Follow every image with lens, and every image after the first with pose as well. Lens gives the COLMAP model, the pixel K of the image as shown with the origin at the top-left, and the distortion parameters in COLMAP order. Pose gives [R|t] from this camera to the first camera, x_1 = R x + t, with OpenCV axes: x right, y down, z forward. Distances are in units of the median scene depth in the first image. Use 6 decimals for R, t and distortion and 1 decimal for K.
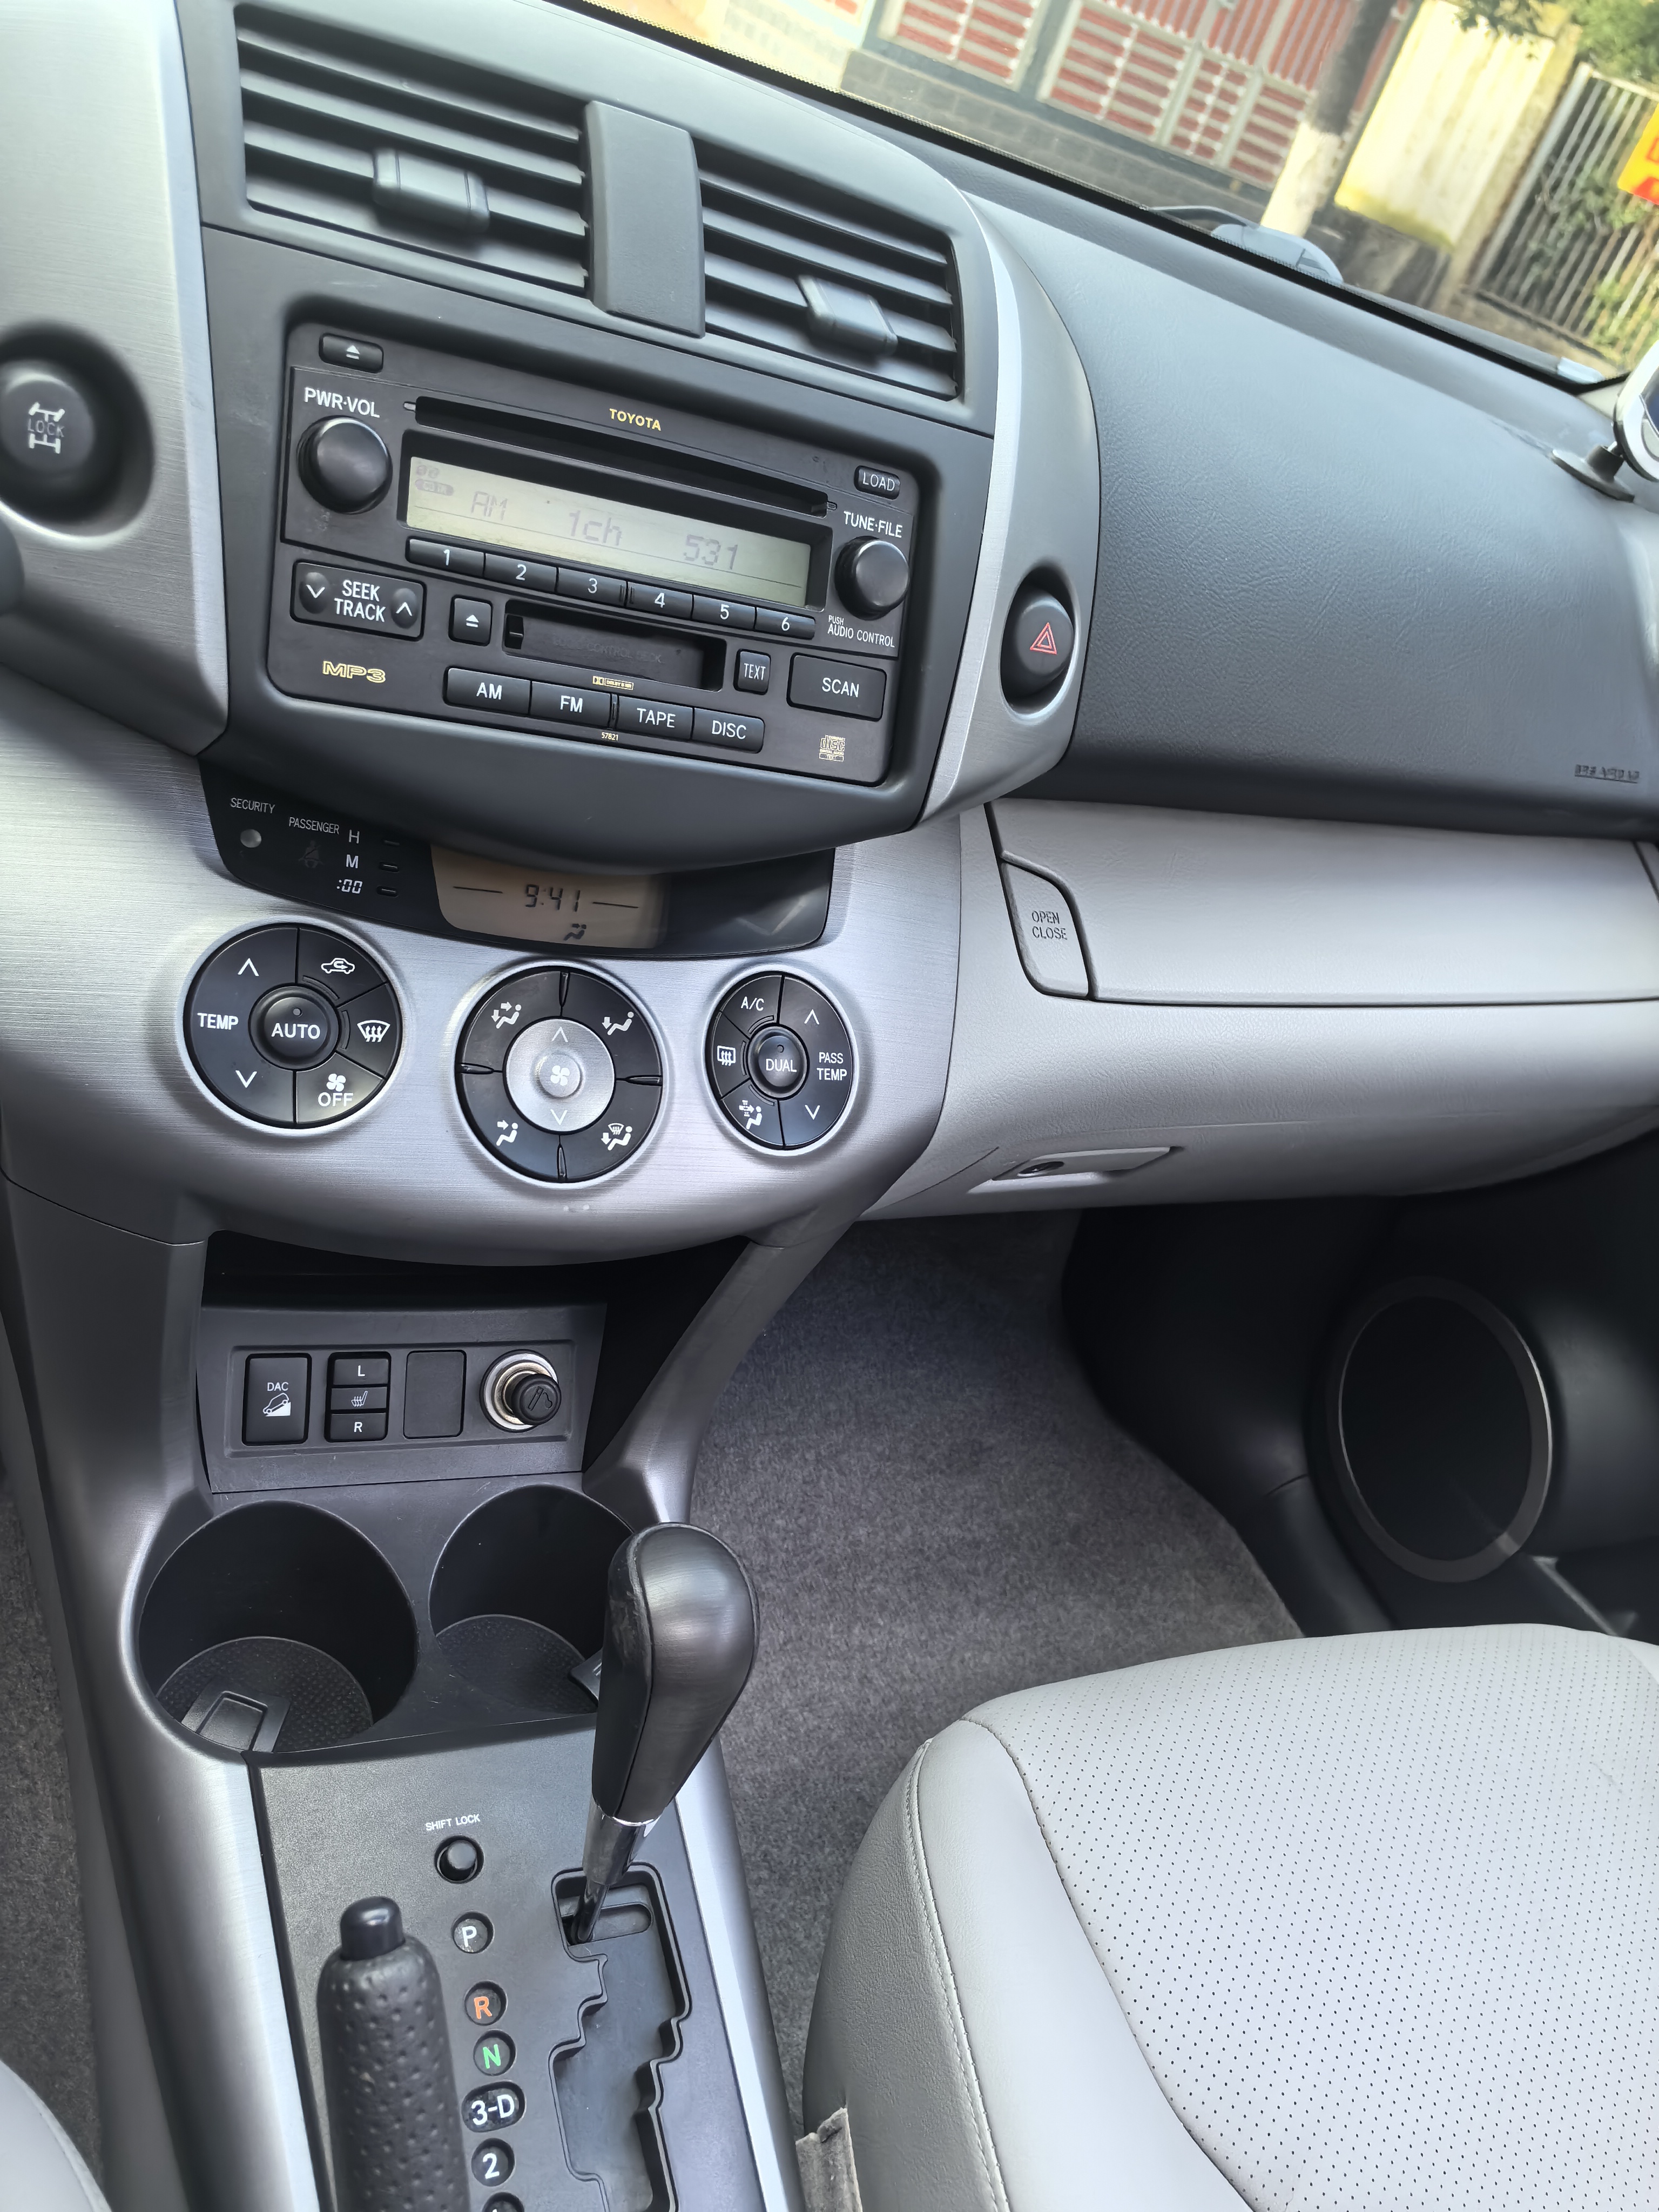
lens RADIAL K [[1747.8, 0, 851.6], [0, 1747.8, 1145.0], [0, 0, 1]] dist [0.055470, -0.077947]
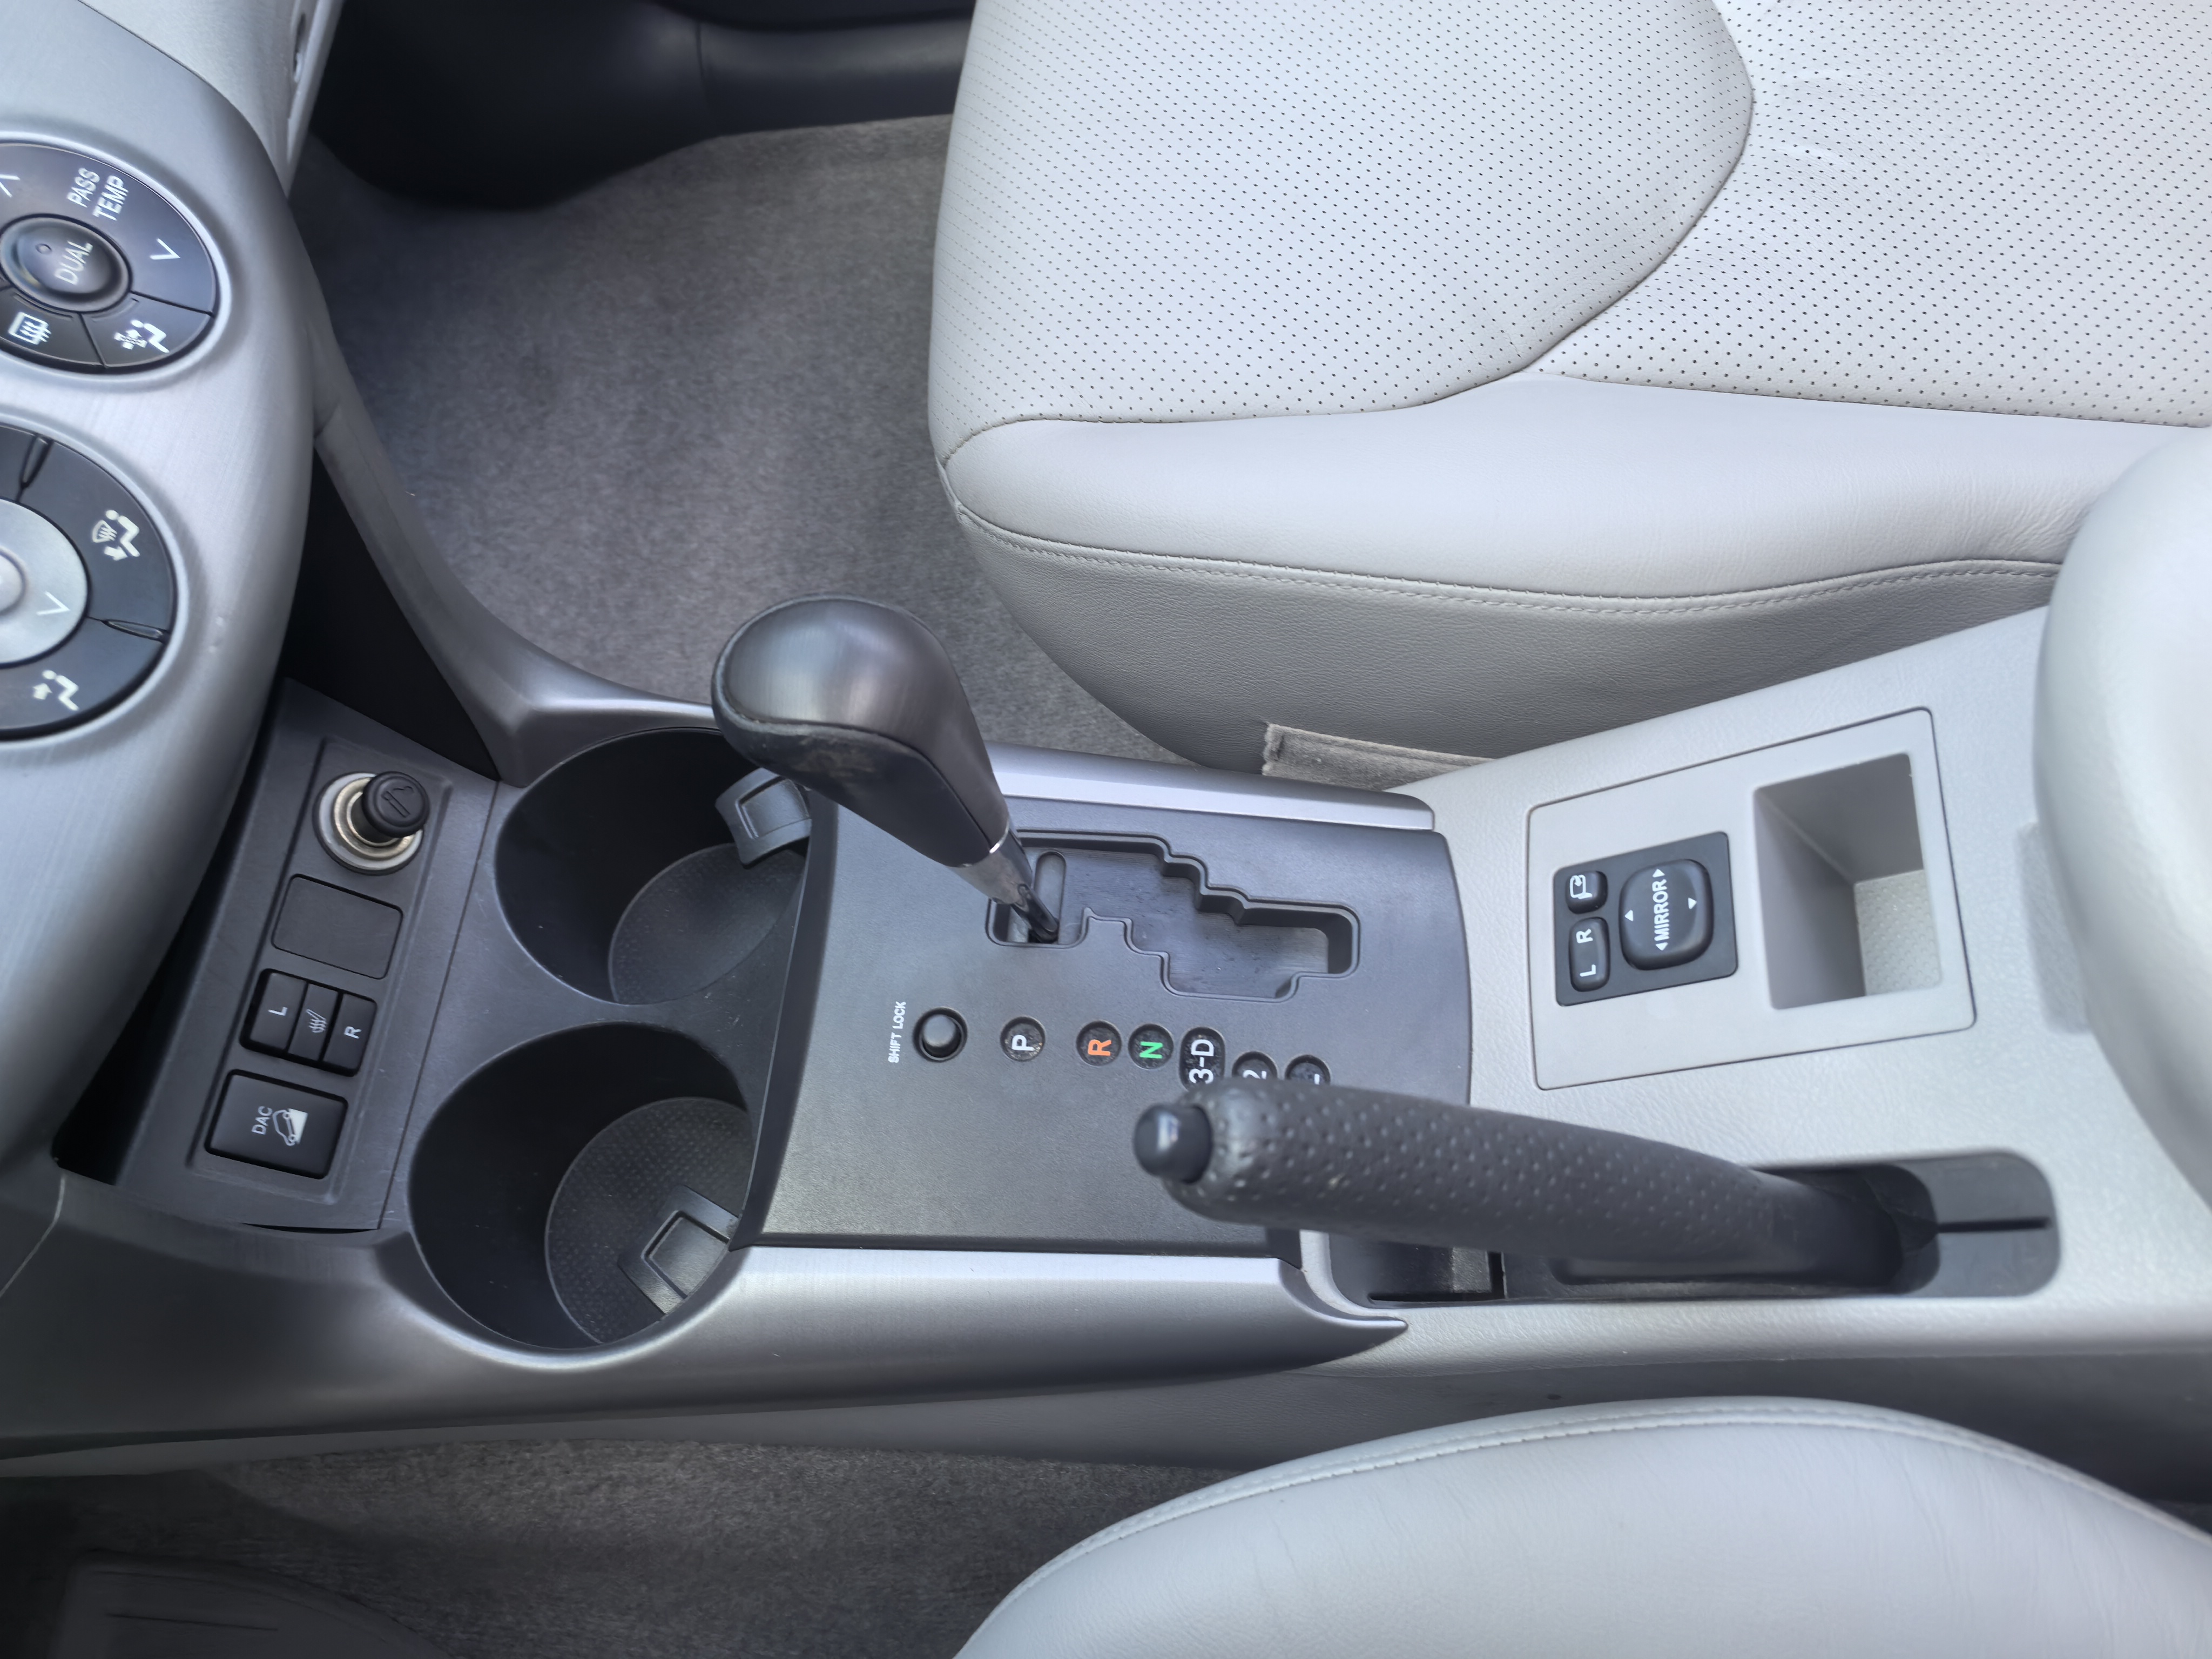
lens RADIAL K [[1747.8, 0, 1080.1], [0, 1747.8, 787.2], [0, 0, 1]] dist [0.055470, -0.077947]
pose [[0.360114, -0.932246, 0.035152, -0.111689], [0.769473, 0.318120, 0.553815, -0.059647], [-0.527474, -0.172388, 0.831898, 0.257766]]
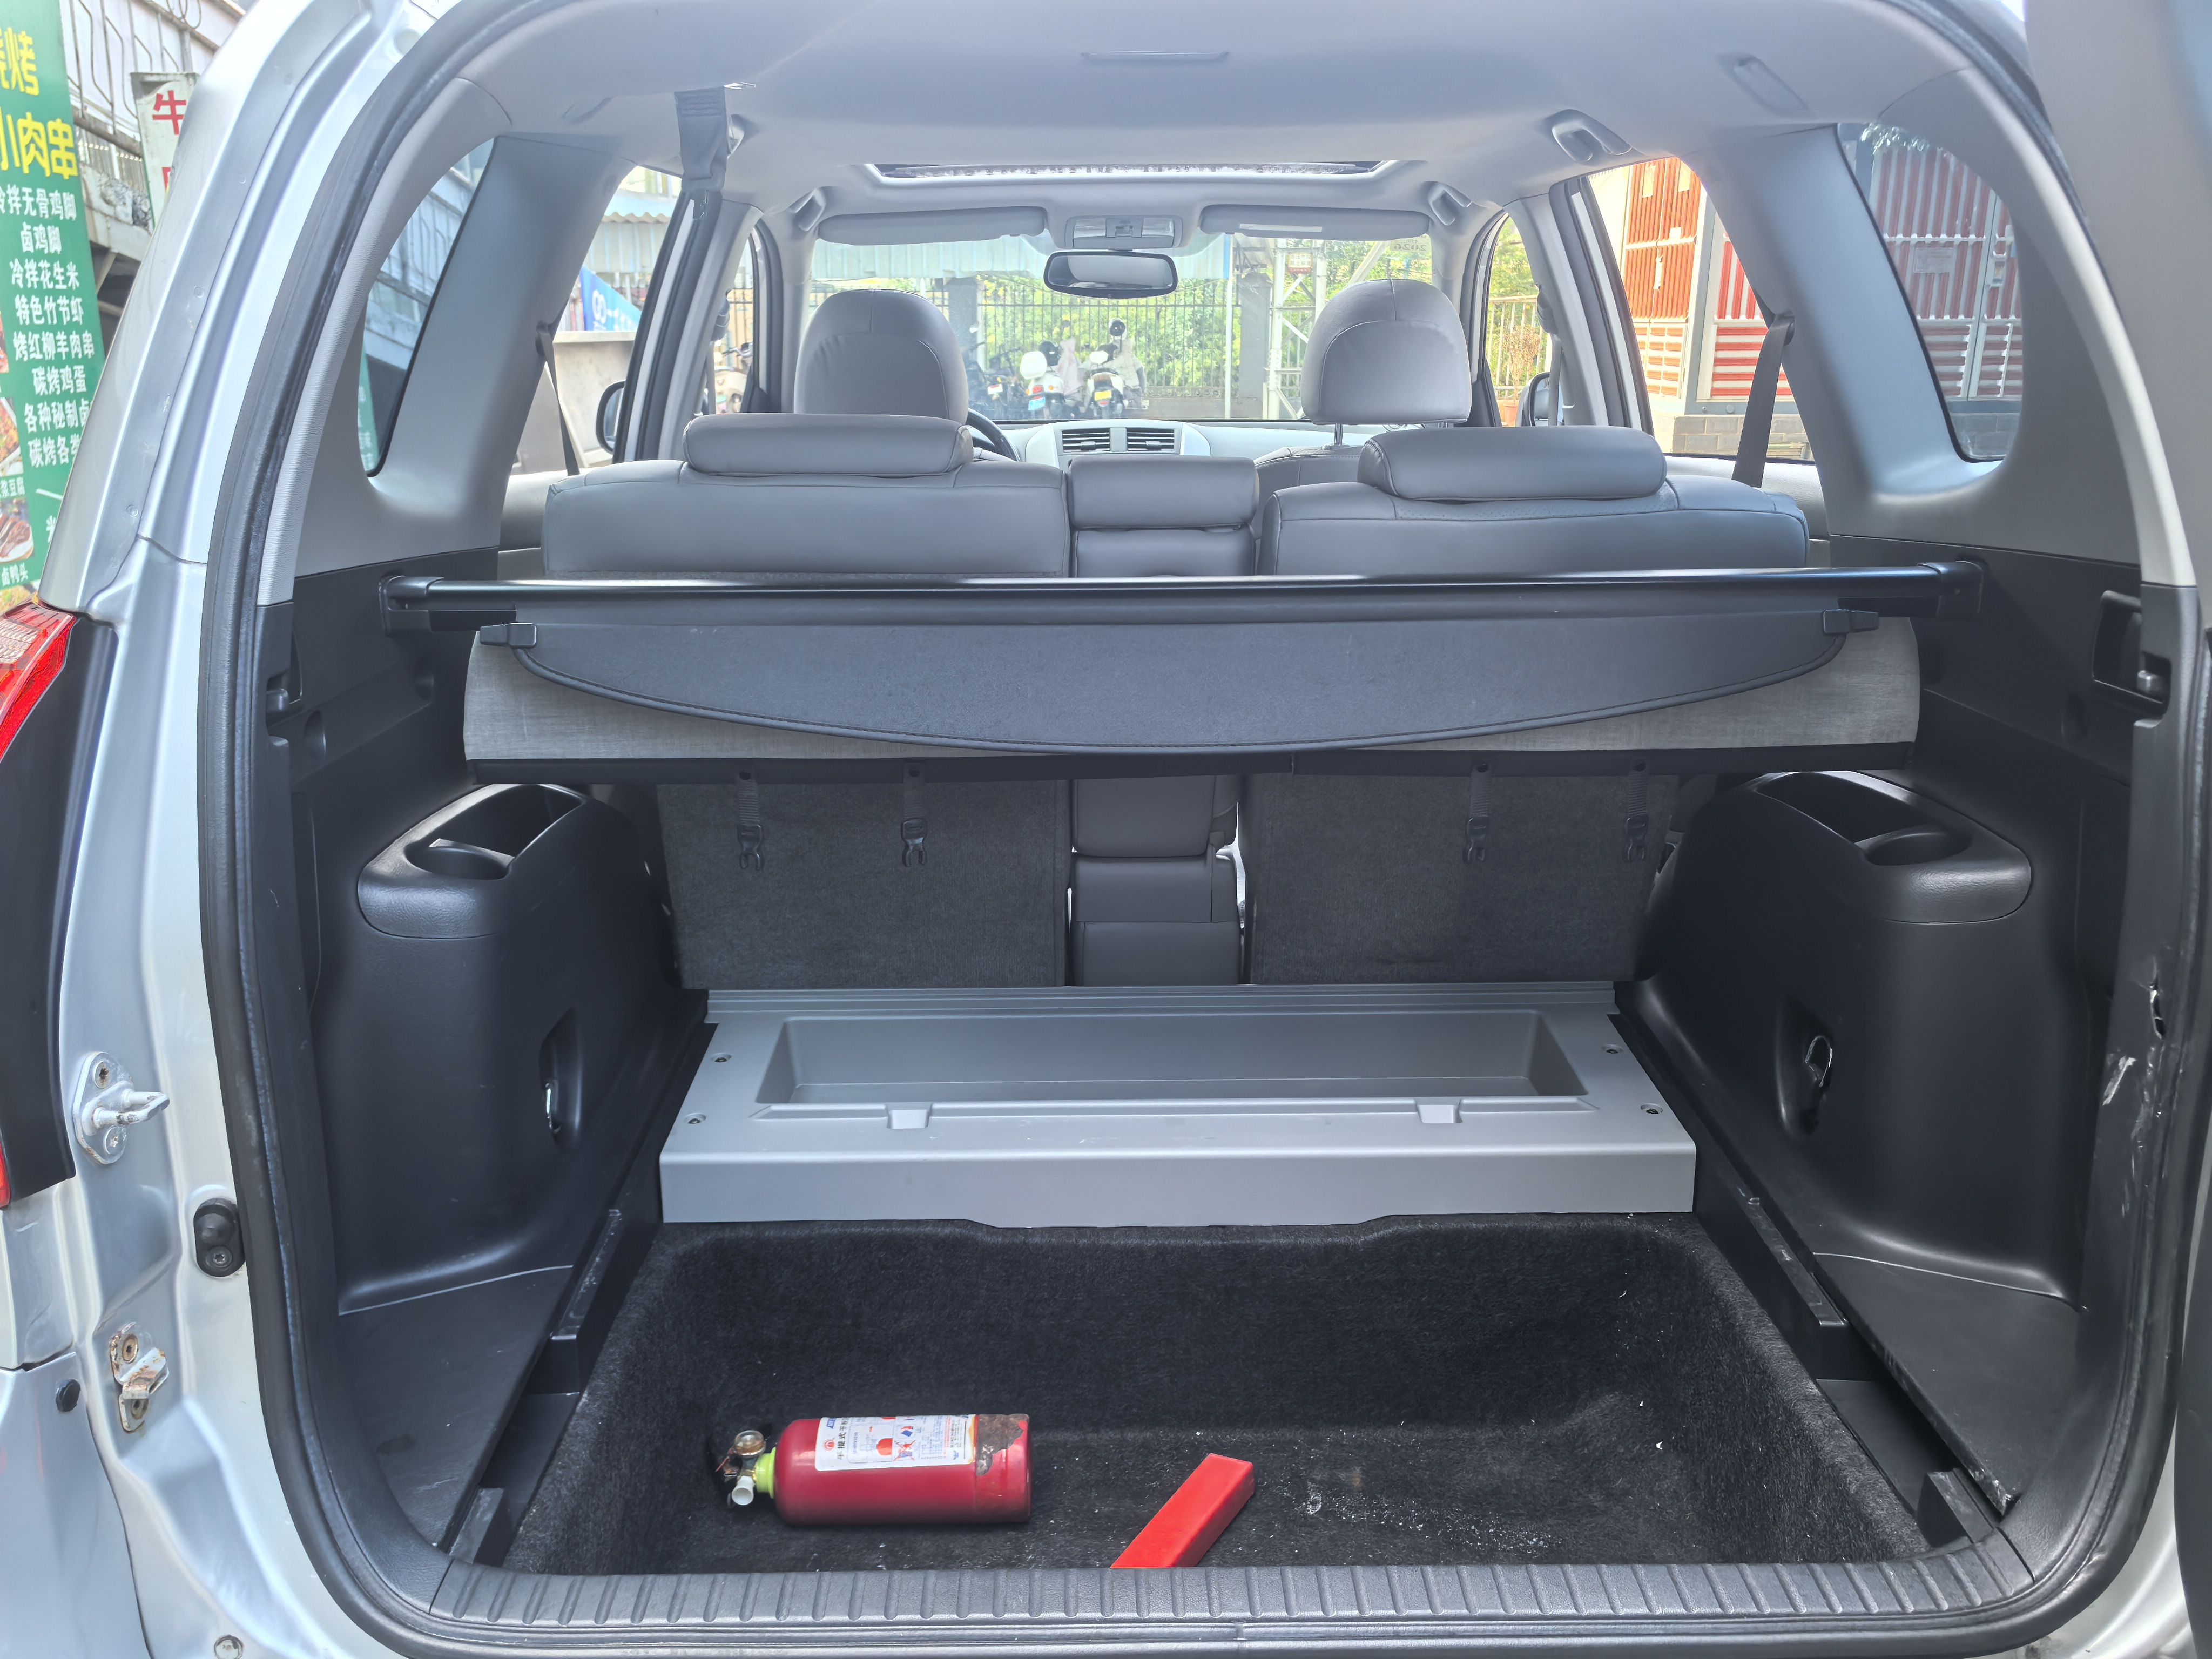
lens RADIAL K [[1747.8, 0, 1032.2], [0, 1747.8, 850.2], [0, 0, 1]] dist [0.055470, -0.077947]
pose [[0.864291, -0.215566, -0.454459, 2.159972], [0.028498, 0.923045, -0.383635, 3.277885], [0.502185, 0.318621, 0.803922, -3.825994]]
